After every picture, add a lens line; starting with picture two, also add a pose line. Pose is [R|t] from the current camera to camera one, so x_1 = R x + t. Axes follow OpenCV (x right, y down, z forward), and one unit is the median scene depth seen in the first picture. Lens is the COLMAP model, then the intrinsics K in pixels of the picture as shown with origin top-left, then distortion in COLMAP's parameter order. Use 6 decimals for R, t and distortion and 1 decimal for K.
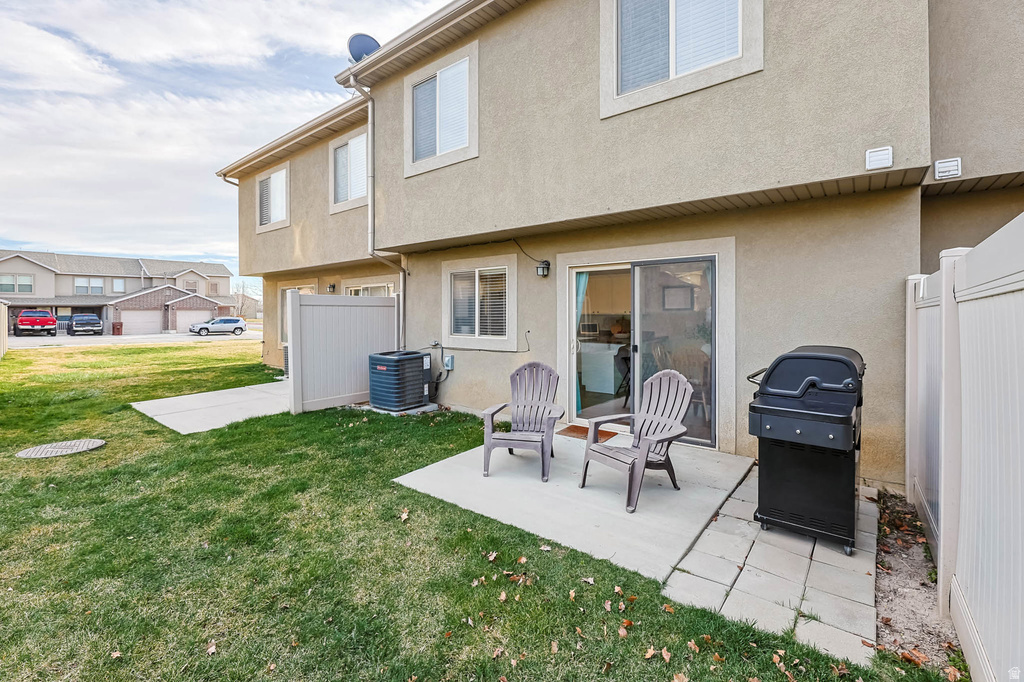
lens RADIAL K [[424.8, 0, 498.4], [0, 424.8, 310.6], [0, 0, 1]] dist [-0.000417, -0.000869]
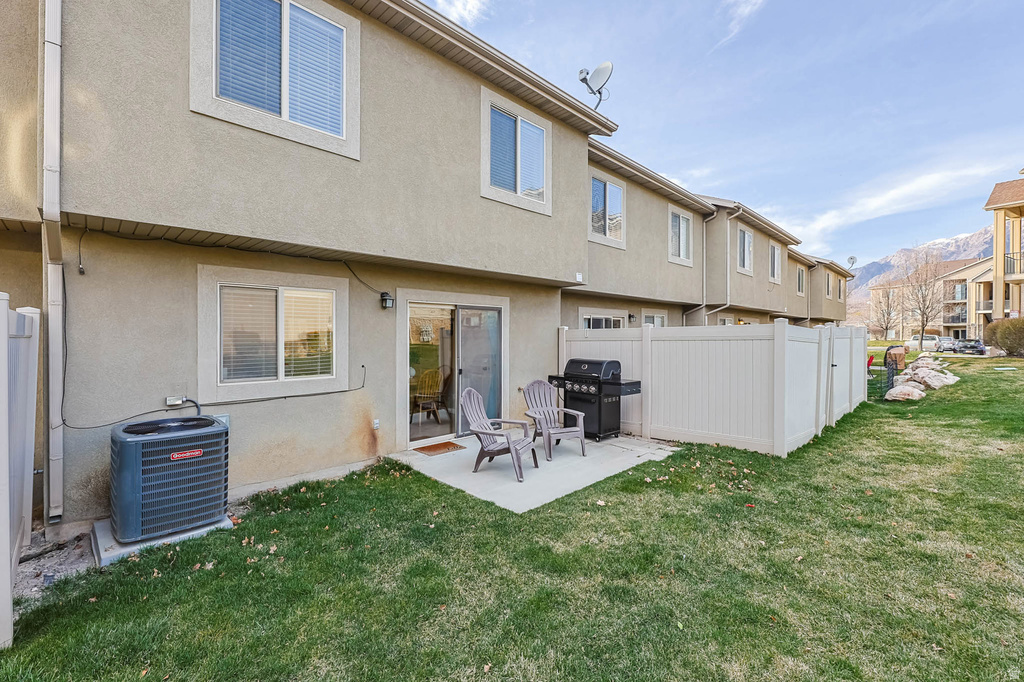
lens RADIAL K [[424.8, 0, 509.5], [0, 424.8, 339.5], [0, 0, 1]] dist [-0.000417, -0.000869]
pose [[0.143000, -0.004162, 0.989714, -1.031961], [-0.000962, 0.999990, 0.004344, -0.016913], [-0.989722, -0.001573, 0.142995, 0.723345]]
